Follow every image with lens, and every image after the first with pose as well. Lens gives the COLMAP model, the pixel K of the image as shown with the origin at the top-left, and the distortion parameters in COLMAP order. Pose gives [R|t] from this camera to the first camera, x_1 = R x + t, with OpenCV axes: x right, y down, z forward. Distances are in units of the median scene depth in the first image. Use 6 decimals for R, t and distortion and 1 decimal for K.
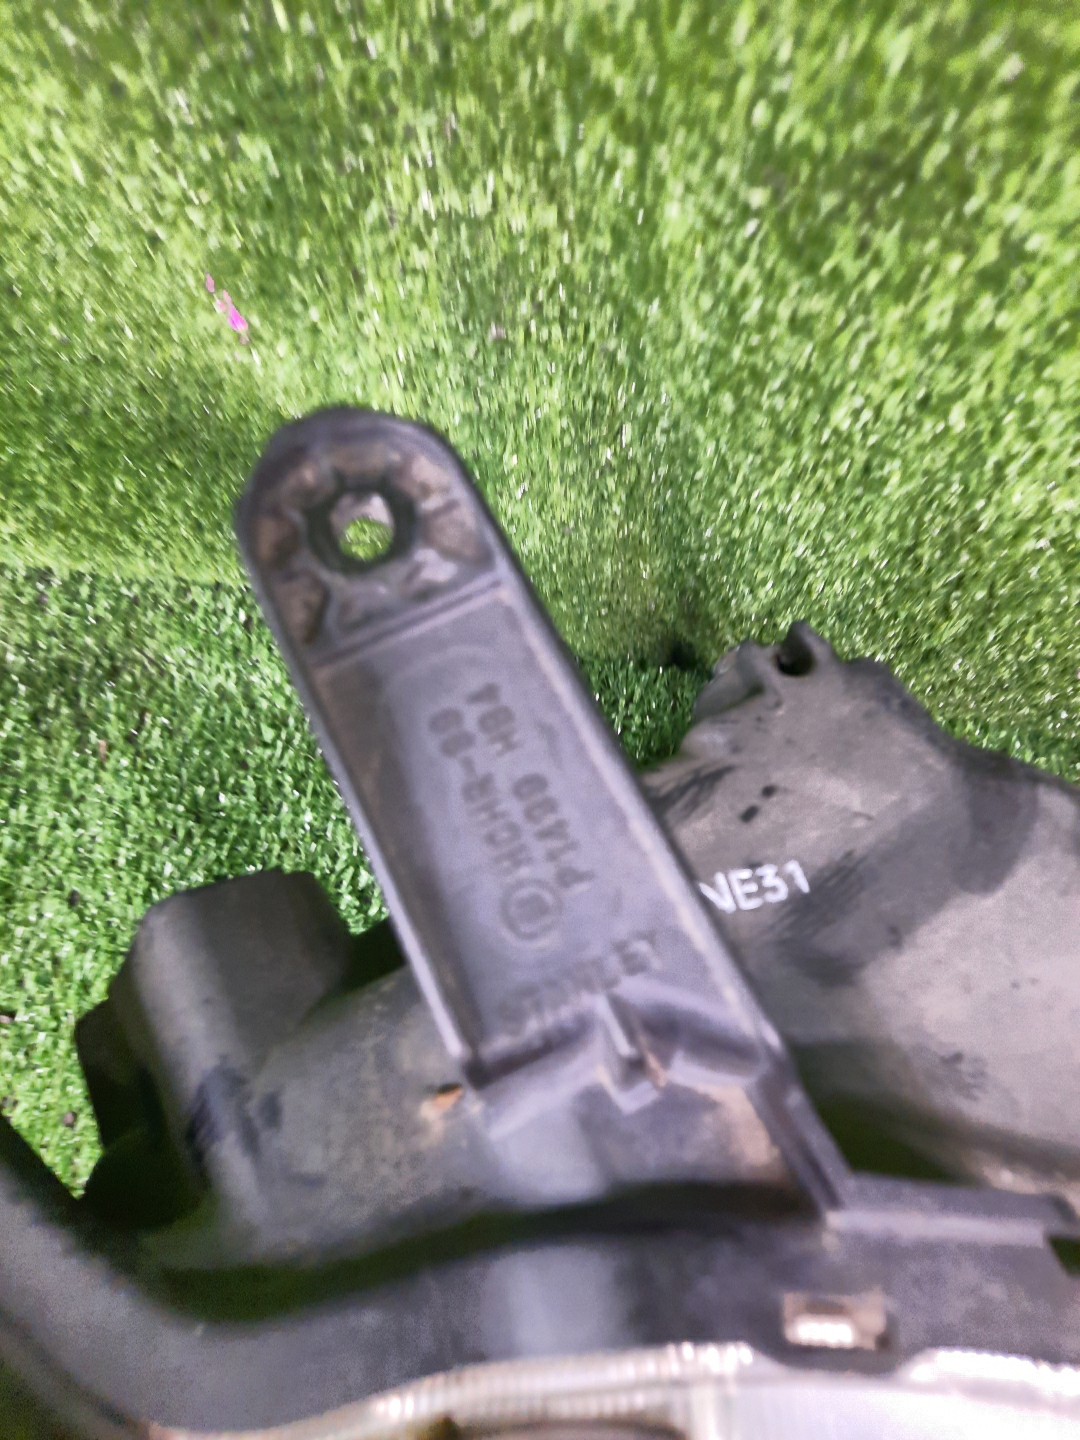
lens RADIAL K [[964.4, 0, 541.1], [0, 964.4, 778.0], [0, 0, 1]] dist [0.003602, 0.002146]
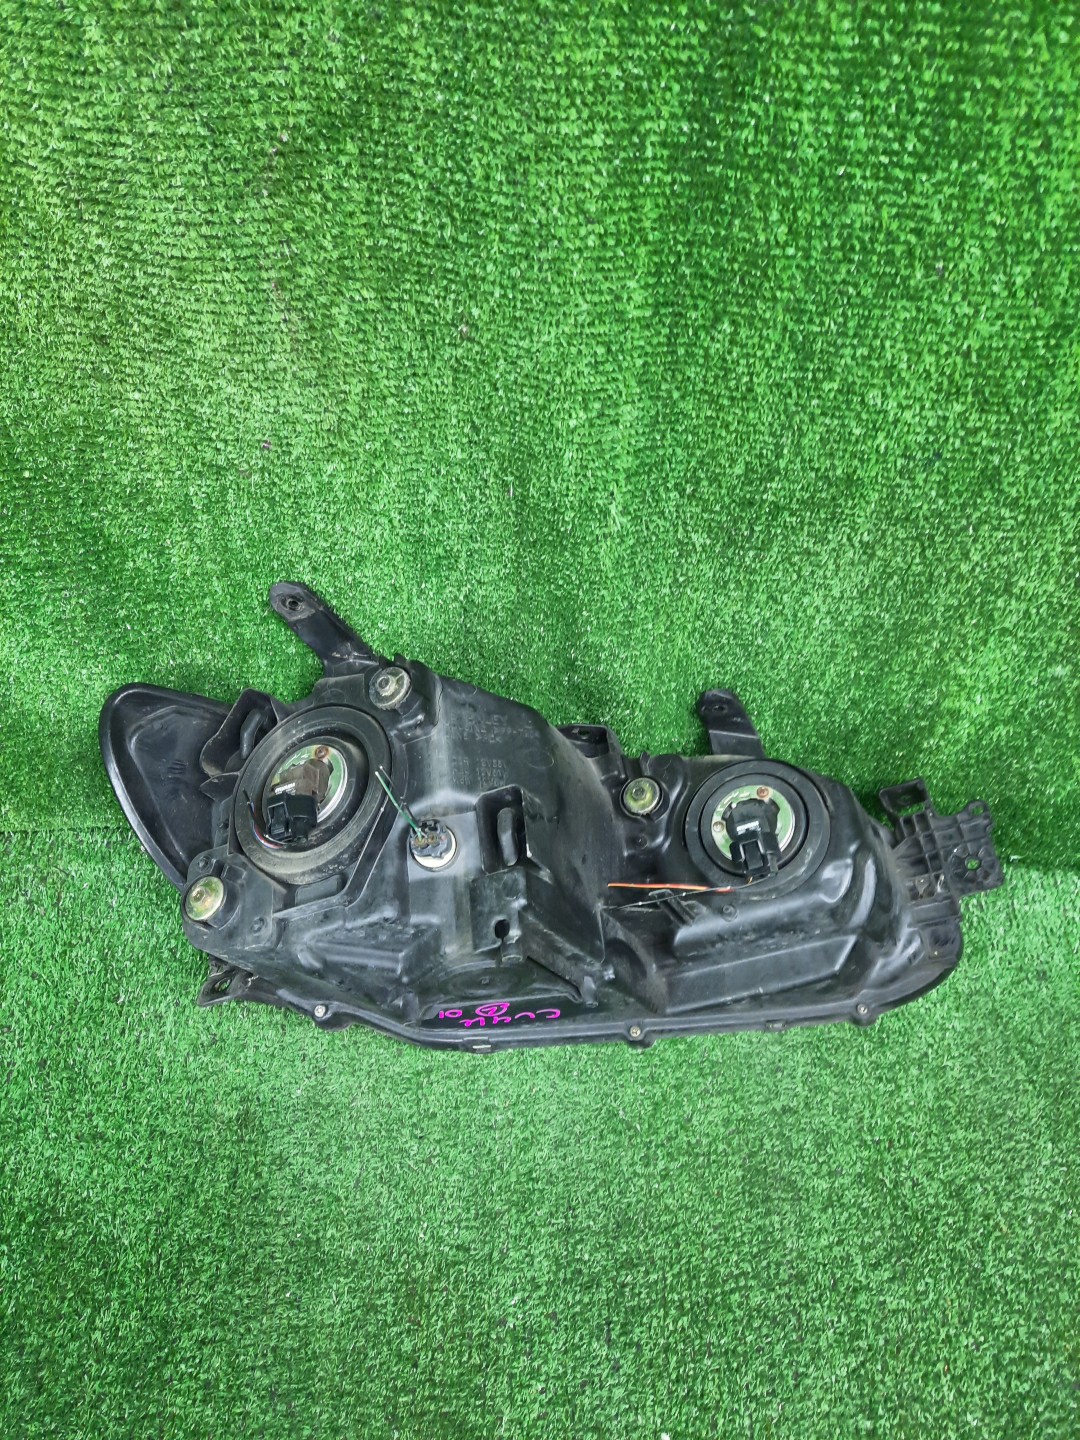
lens RADIAL K [[1060.3, 0, 540.0], [0, 1060.3, 720.0], [0, 0, 1]] dist [0.078197, -0.093318]
pose [[0.960830, -0.181977, 0.209020, 0.245544], [0.256629, 0.868956, -0.423151, 1.209952], [-0.104626, 0.460217, 0.881620, -1.895109]]
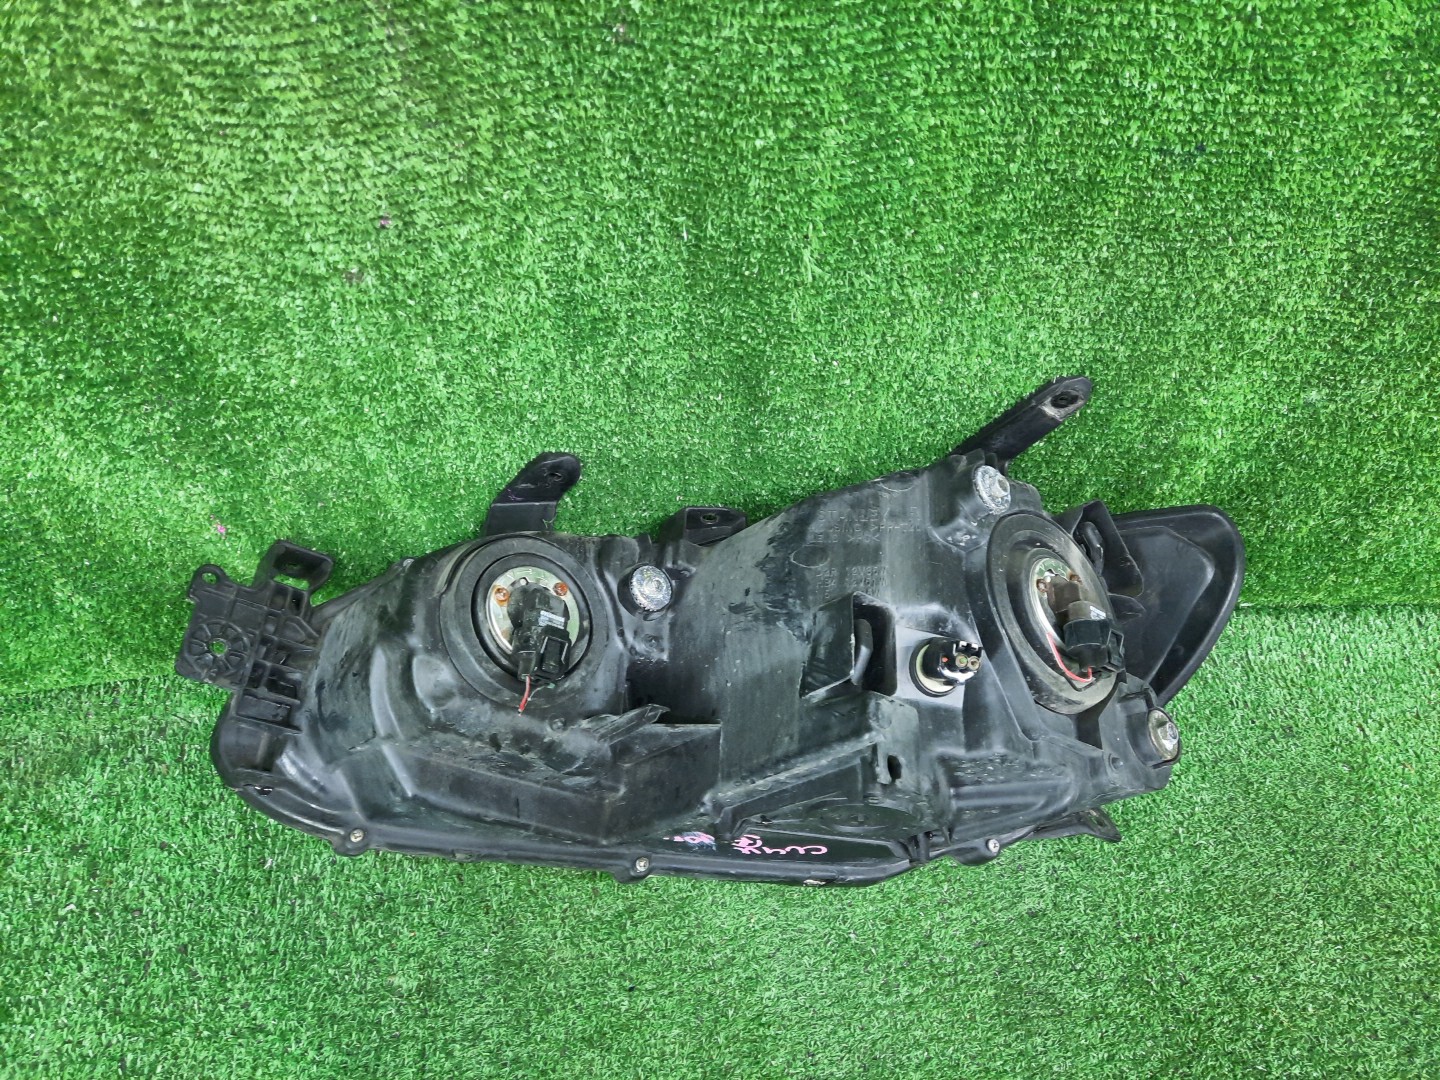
lens RADIAL K [[1060.3, 0, 717.5], [0, 1060.3, 519.6], [0, 0, 1]] dist [0.078197, -0.093318]
pose [[0.930900, -0.272966, 0.242725, 0.213382], [0.348022, 0.864604, -0.362409, 0.910501], [-0.110936, 0.421840, 0.899858, -1.572868]]
